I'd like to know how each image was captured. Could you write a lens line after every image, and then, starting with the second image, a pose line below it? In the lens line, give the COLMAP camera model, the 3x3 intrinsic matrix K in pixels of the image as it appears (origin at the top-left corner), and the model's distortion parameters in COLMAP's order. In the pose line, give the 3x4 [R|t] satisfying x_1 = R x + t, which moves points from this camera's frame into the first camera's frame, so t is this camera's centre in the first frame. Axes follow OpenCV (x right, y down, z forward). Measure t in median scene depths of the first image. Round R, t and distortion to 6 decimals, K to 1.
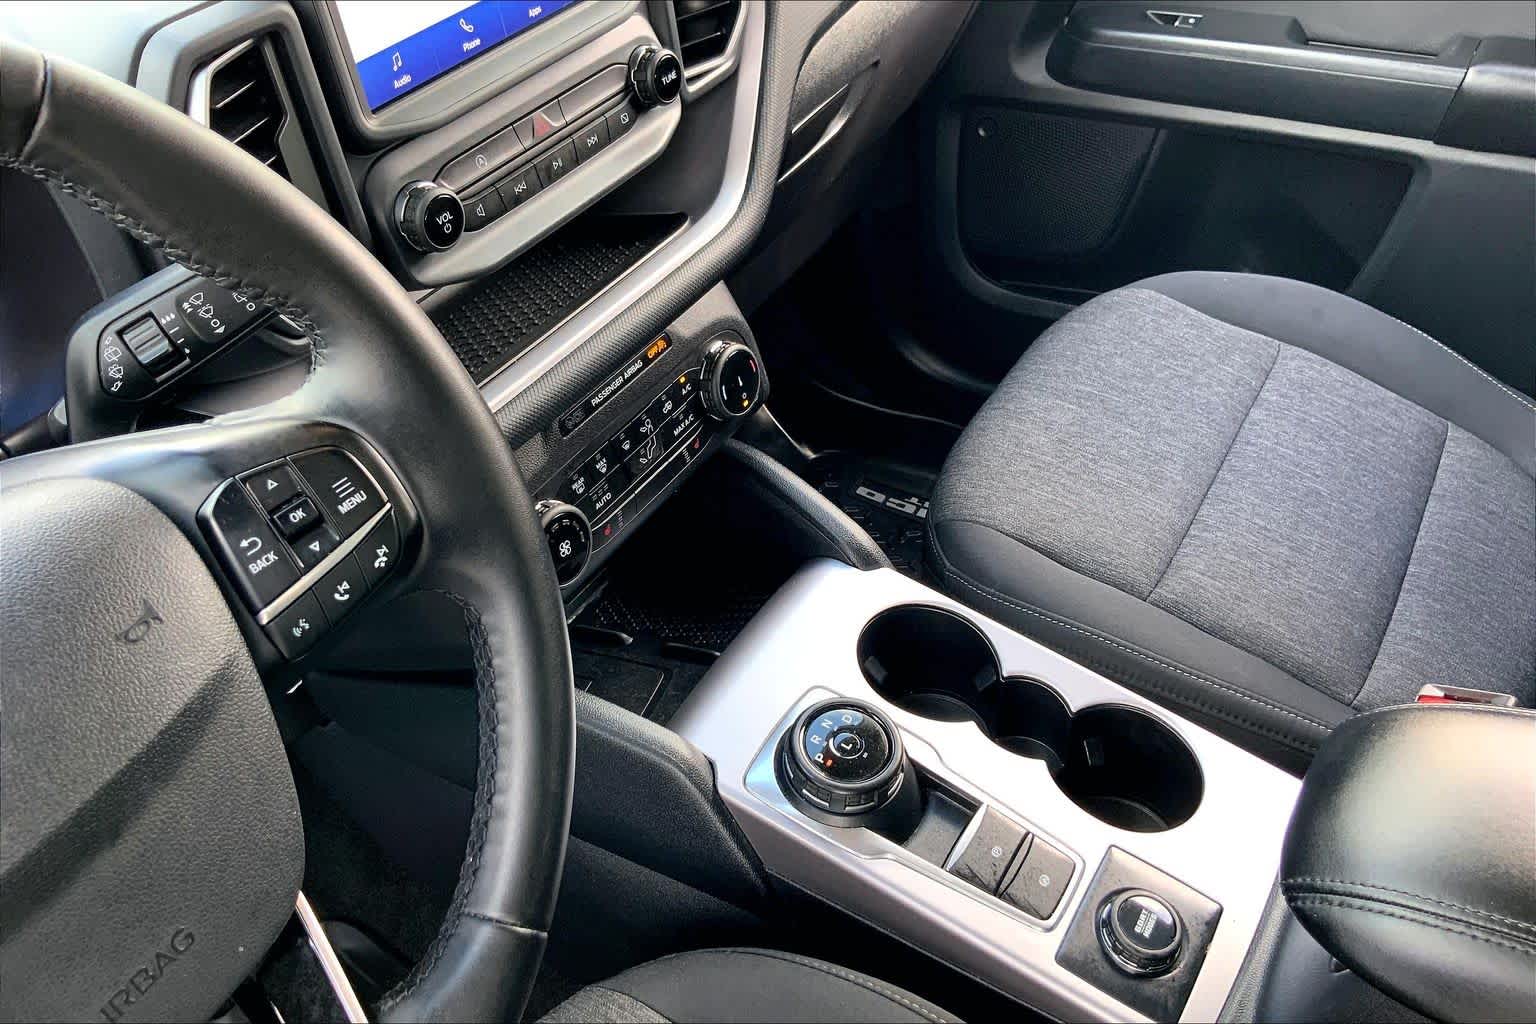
lens RADIAL K [[1257.5, 0, 749.9], [0, 1257.5, 551.7], [0, 0, 1]] dist [0.016424, -0.051474]
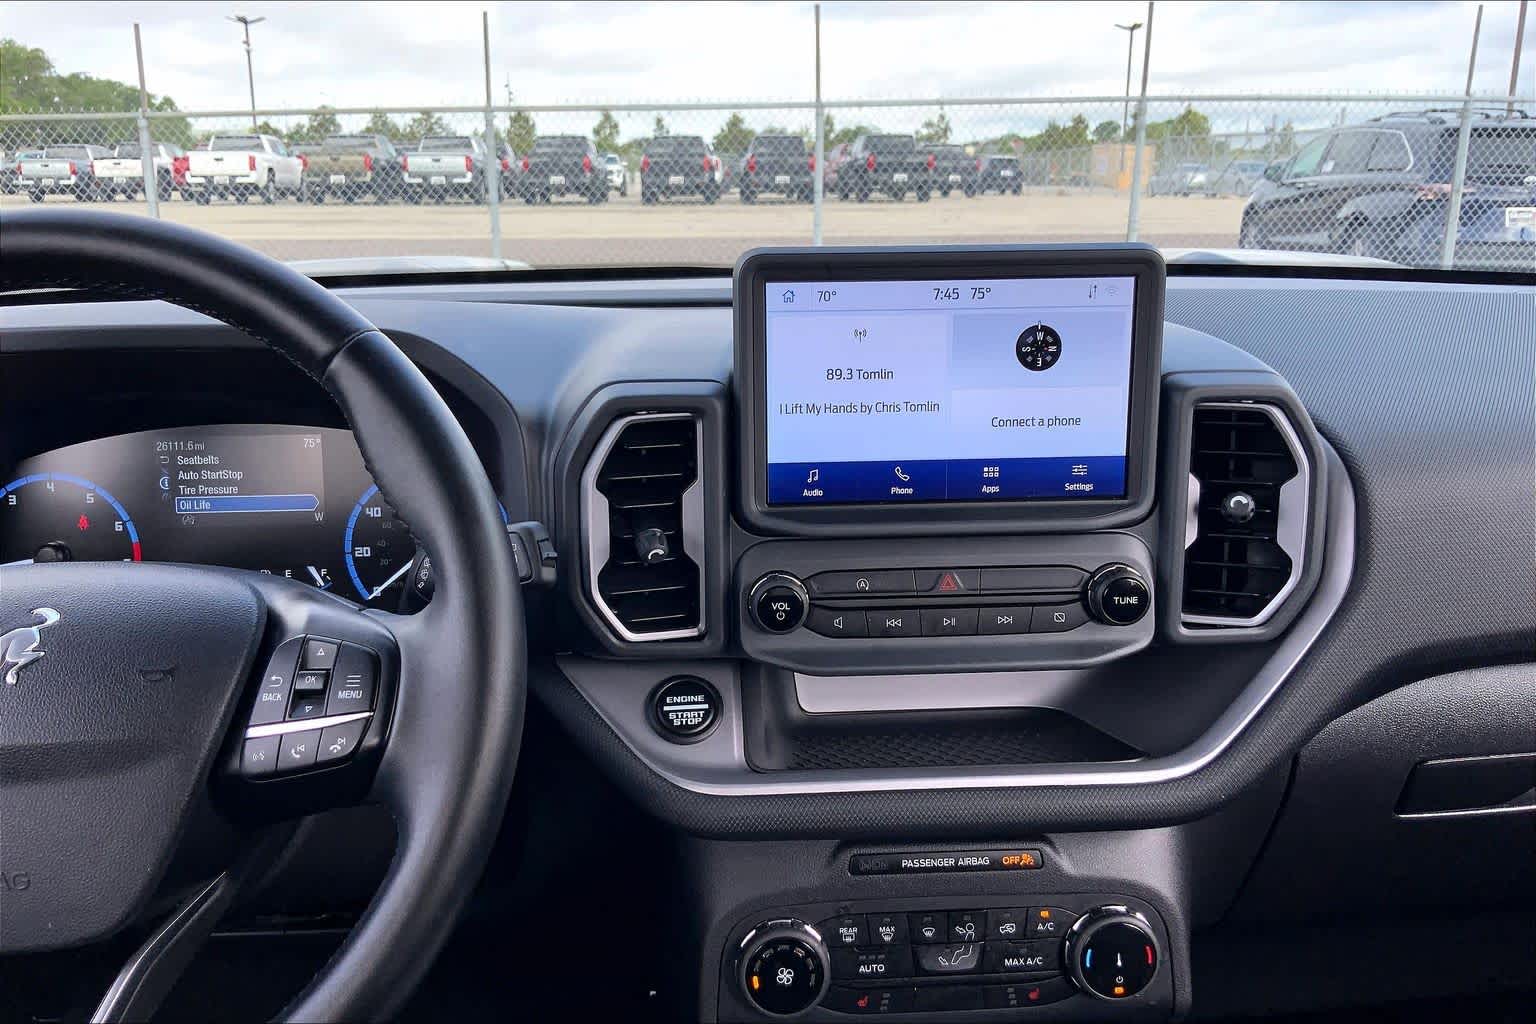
lens RADIAL K [[1257.5, 0, 802.2], [0, 1257.5, 517.7], [0, 0, 1]] dist [0.016424, -0.051474]
pose [[0.594372, 0.268350, -0.758097, 0.463761], [-0.569037, 0.806462, -0.160673, -0.129884], [0.568259, 0.526885, 0.632039, 0.221490]]
